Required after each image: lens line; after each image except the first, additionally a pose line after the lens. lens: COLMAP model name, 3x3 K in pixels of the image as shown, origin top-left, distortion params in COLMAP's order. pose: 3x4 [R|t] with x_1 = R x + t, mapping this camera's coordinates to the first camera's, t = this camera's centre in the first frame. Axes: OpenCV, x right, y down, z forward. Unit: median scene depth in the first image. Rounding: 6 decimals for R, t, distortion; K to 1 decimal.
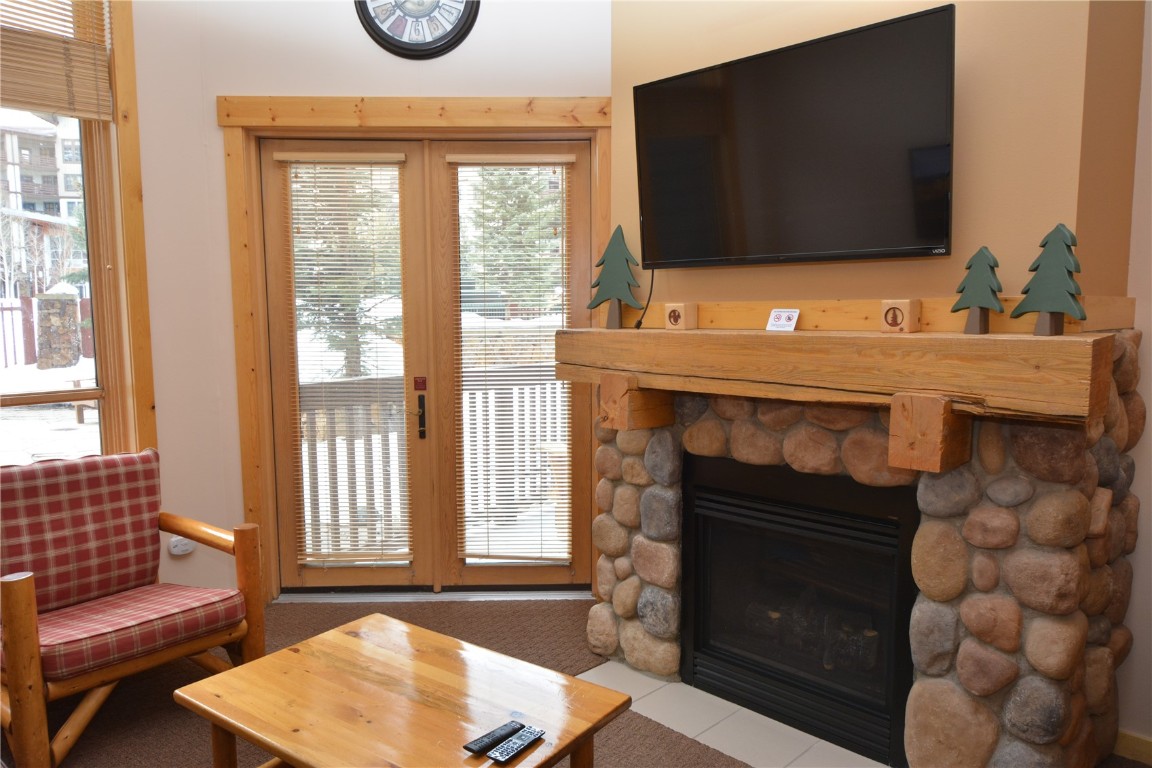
lens RADIAL K [[797.8, 0, 571.7], [0, 797.8, 404.4], [0, 0, 1]] dist [-0.001017, -0.004302]
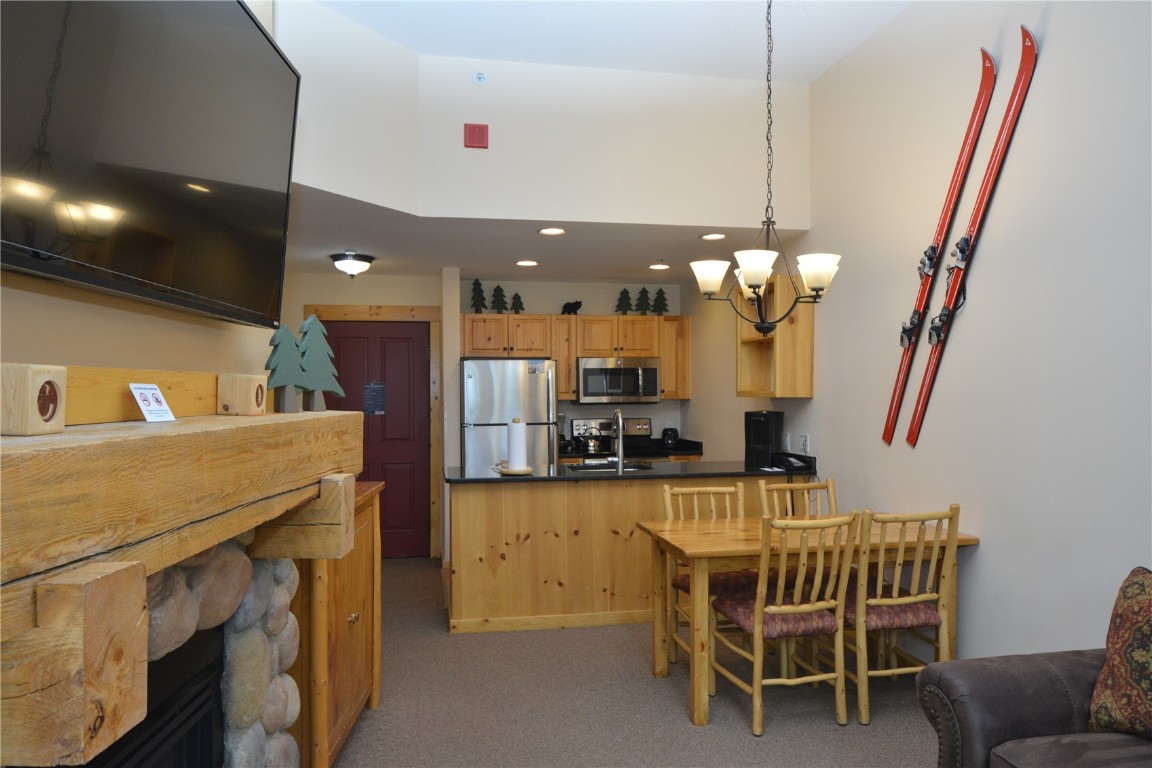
lens RADIAL K [[797.8, 0, 575.1], [0, 797.8, 399.7], [0, 0, 1]] dist [-0.001017, -0.004302]
pose [[-0.742315, -0.000648, 0.670051, -0.339535], [0.082879, 0.992232, 0.092777, -0.135712], [-0.664905, 0.124403, -0.736495, 1.214343]]
